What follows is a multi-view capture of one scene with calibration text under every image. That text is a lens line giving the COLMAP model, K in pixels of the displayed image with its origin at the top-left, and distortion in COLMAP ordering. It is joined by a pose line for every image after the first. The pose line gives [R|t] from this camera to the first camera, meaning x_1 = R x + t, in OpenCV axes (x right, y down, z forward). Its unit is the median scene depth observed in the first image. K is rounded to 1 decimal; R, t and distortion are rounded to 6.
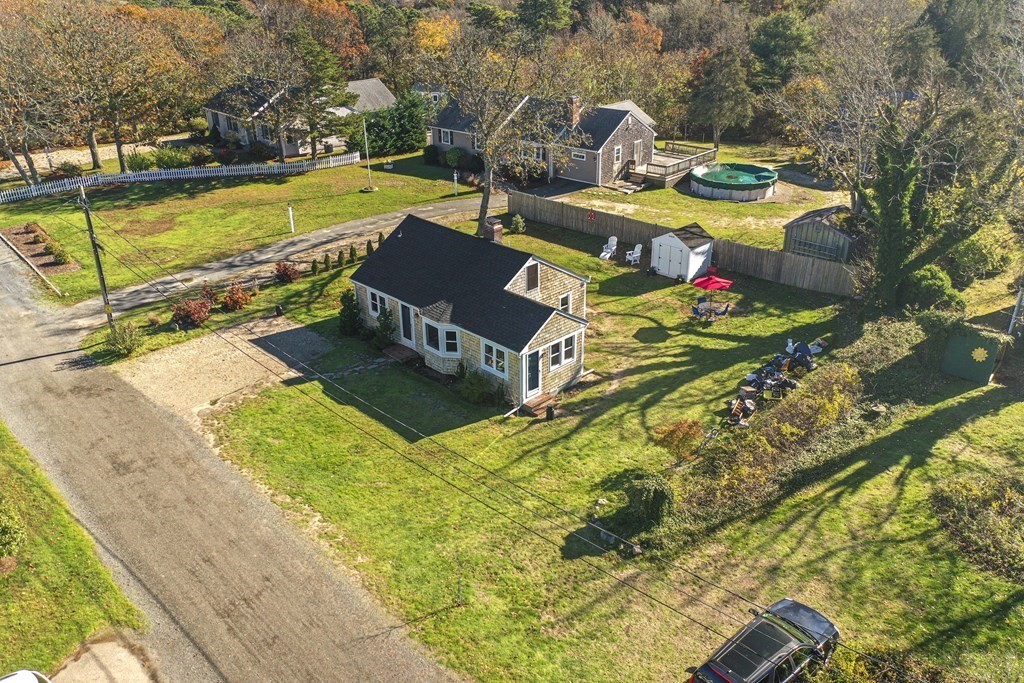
lens RADIAL K [[799.7, 0, 512.0], [0, 799.7, 341.5], [0, 0, 1]] dist [-0.011772, -0.003475]
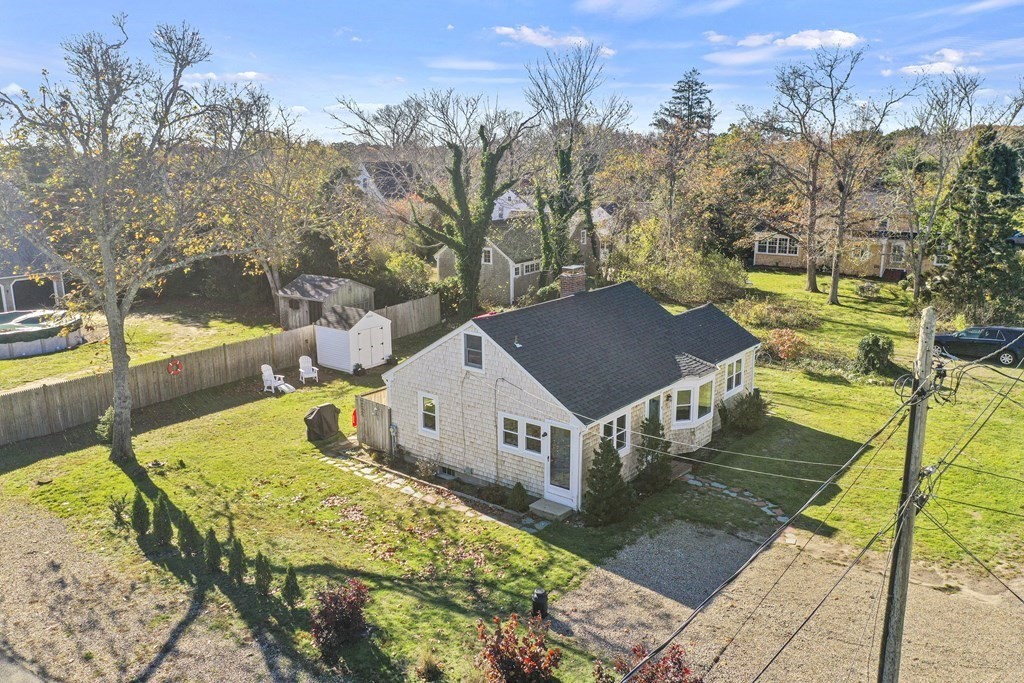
lens RADIAL K [[808.9, 0, 512.0], [0, 808.9, 341.5], [0, 0, 1]] dist [-0.004860, -0.006436]
pose [[-0.109877, -0.216698, 0.970036, -0.741784], [0.446766, 0.861031, 0.242953, -0.292998], [-0.887878, 0.460074, 0.002206, 1.058506]]
